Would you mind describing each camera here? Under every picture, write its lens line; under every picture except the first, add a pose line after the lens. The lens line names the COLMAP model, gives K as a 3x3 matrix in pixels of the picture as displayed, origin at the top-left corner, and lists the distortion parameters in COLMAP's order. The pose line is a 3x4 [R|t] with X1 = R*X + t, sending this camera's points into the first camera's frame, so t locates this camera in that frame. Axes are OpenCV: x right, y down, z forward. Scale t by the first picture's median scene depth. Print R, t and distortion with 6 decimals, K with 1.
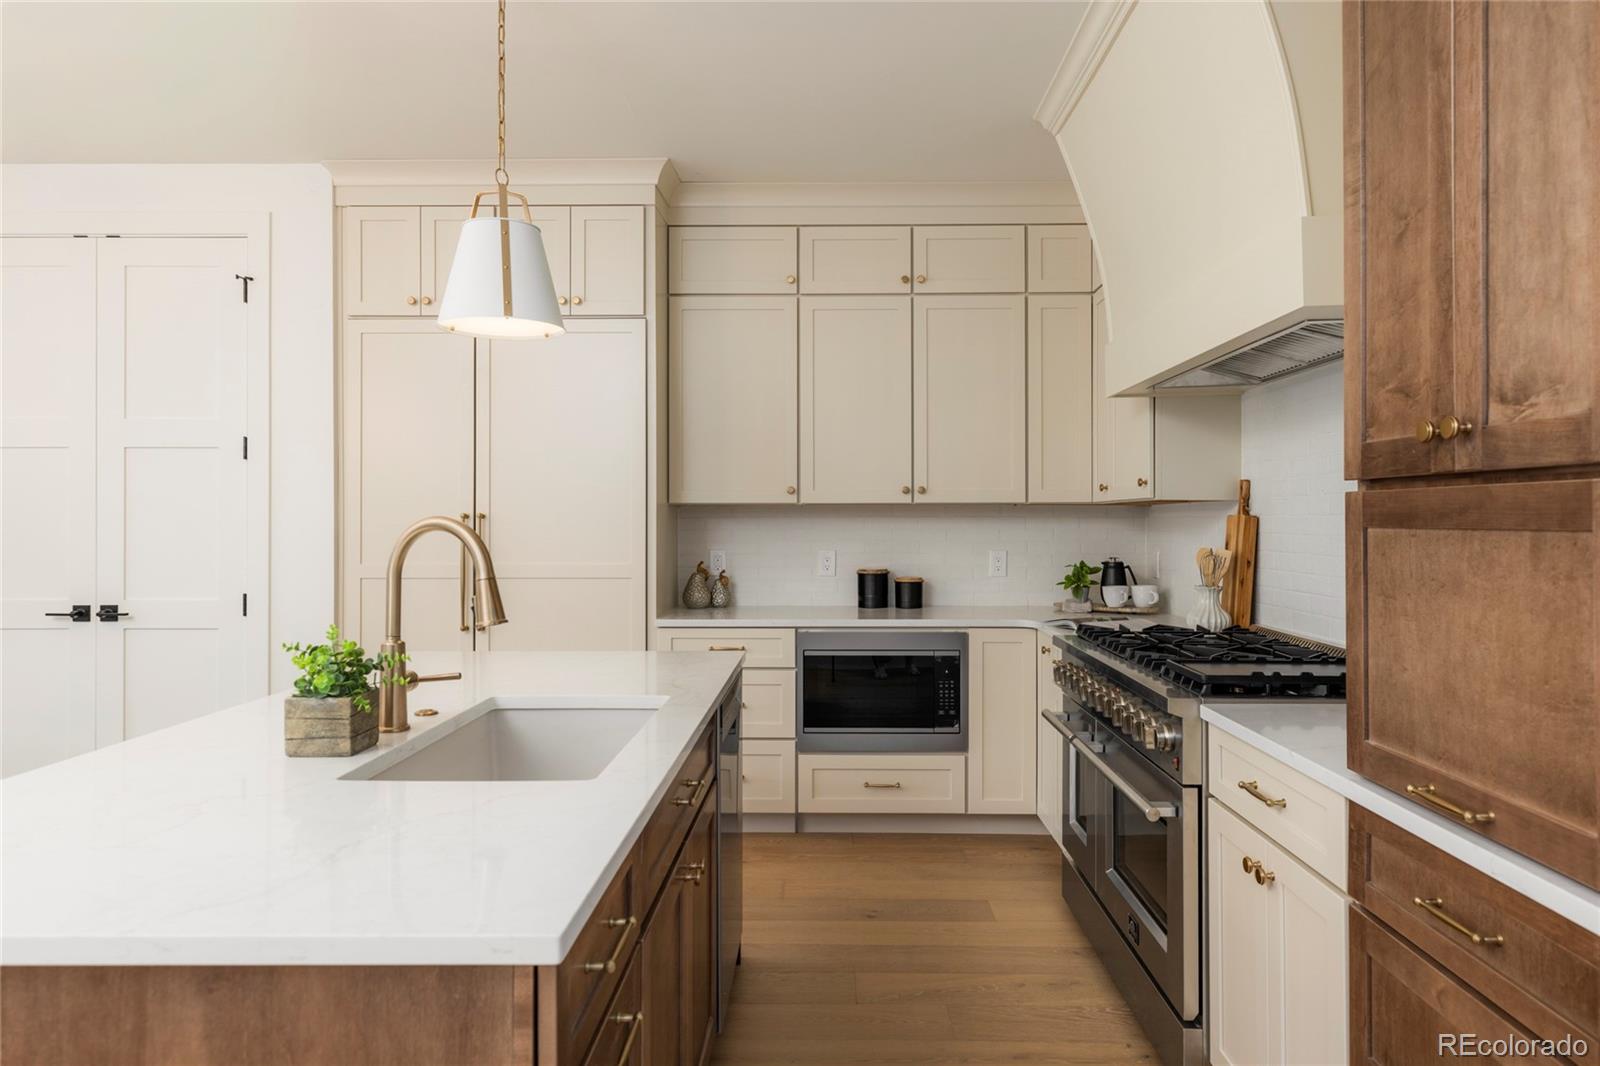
lens RADIAL K [[1027.5, 0, 825.4], [0, 1027.5, 509.7], [0, 0, 1]] dist [0.006938, 0.001244]
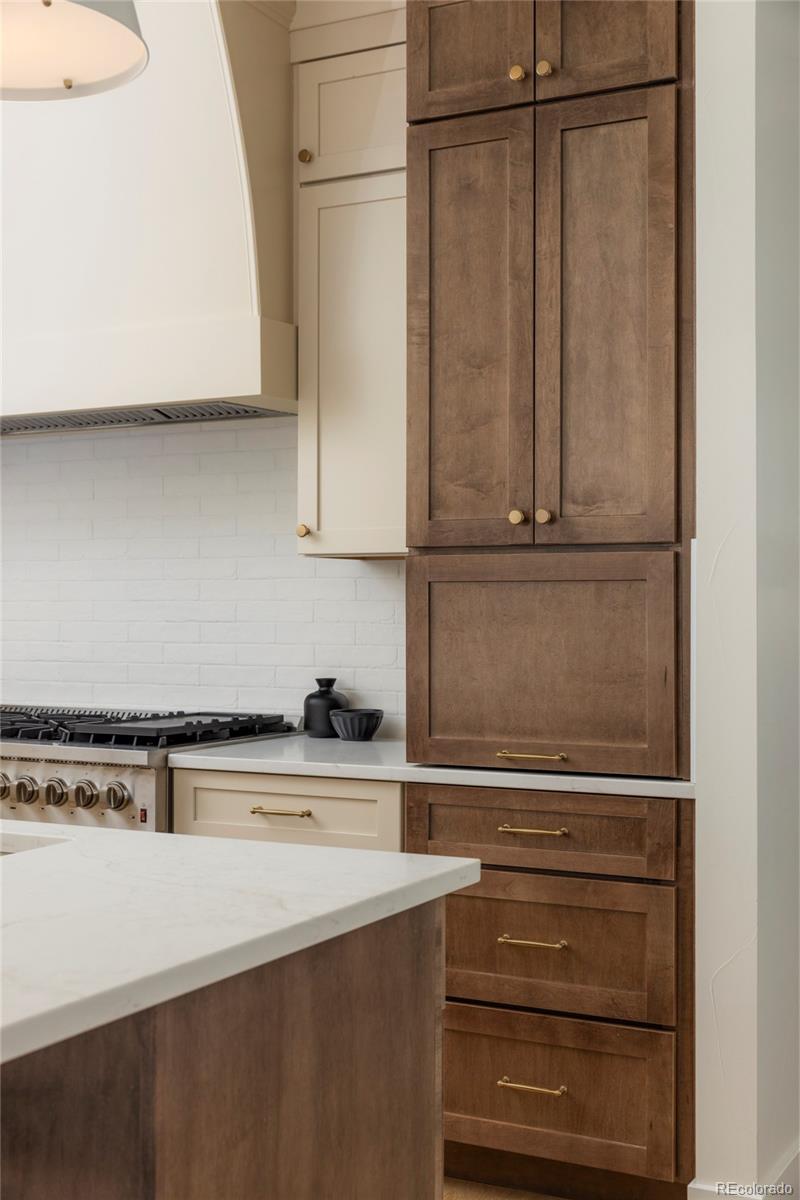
lens RADIAL K [[1539.7, 0, 406.9], [0, 1539.7, 594.8], [0, 0, 1]] dist [0.012690, 0.000000]
pose [[0.448216, 0.009184, 0.893878, -0.518190], [-0.008748, 0.999944, -0.005887, 0.018269], [-0.893882, -0.005181, 0.448272, 0.042081]]
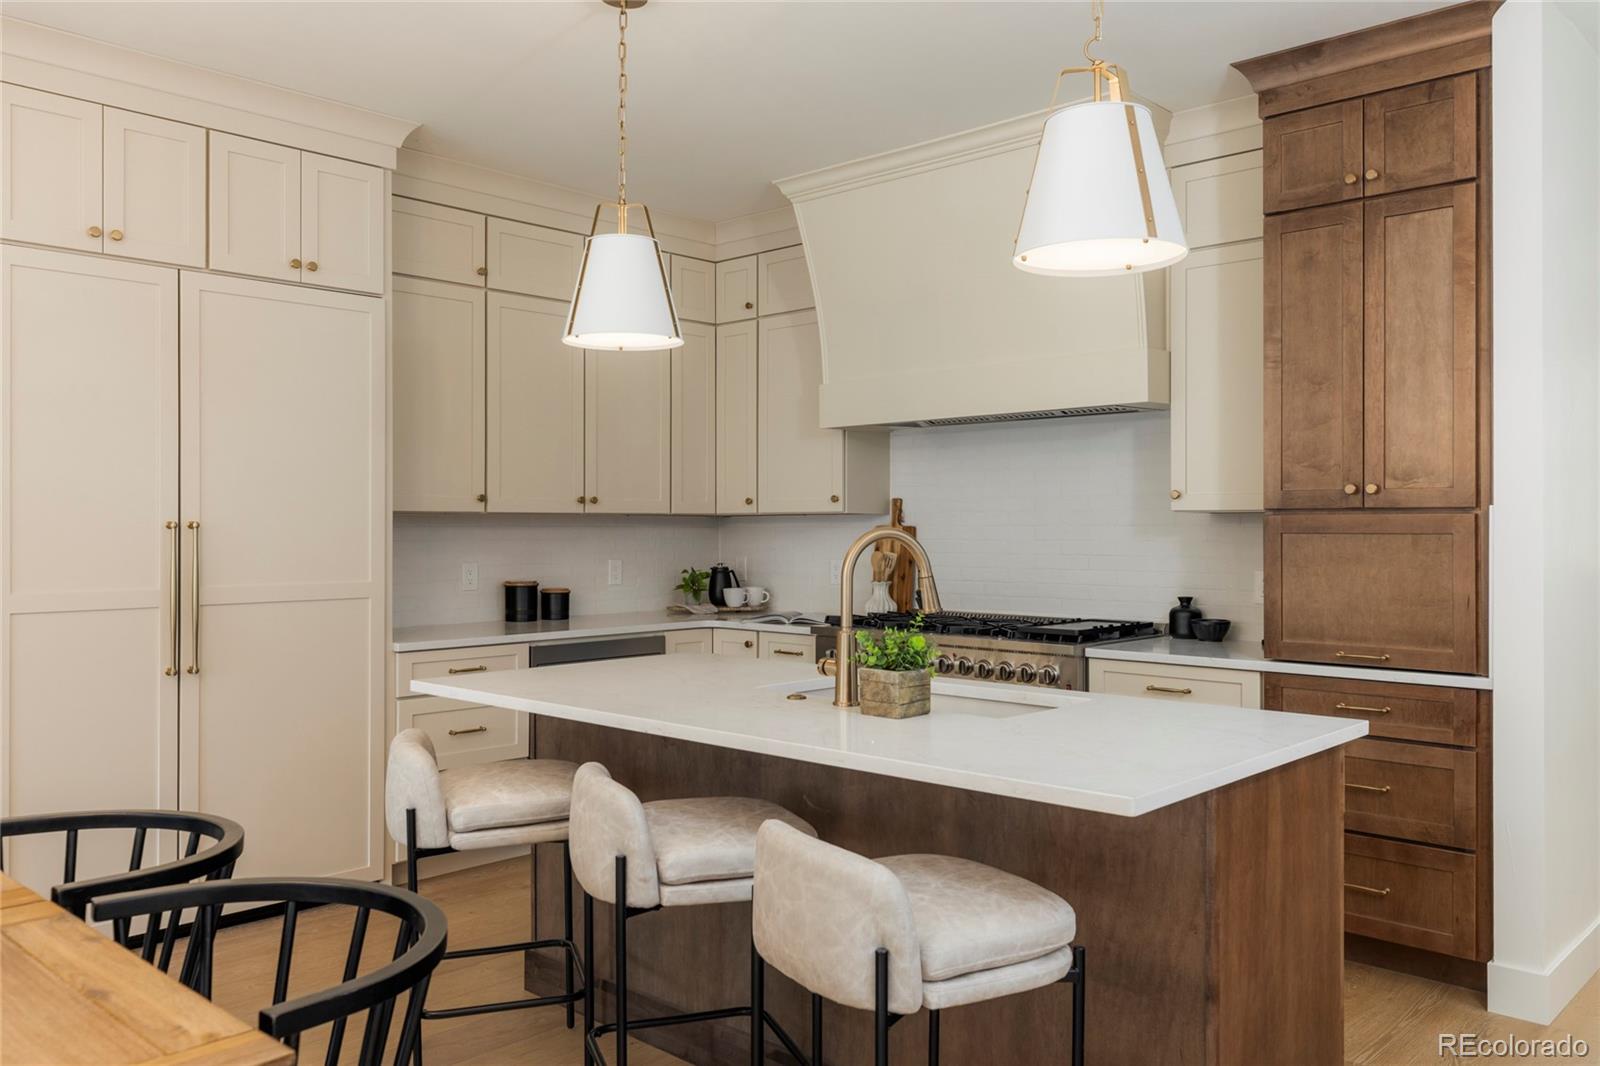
lens RADIAL K [[1252.9, 0, 796.0], [0, 1252.9, 521.4], [0, 0, 1]] dist [0.006720, 0.007464]
pose [[0.671976, 0.003744, 0.740564, -0.739572], [-0.006604, 0.999978, 0.000938, -0.000767], [-0.740544, -0.005521, 0.671986, 0.028078]]
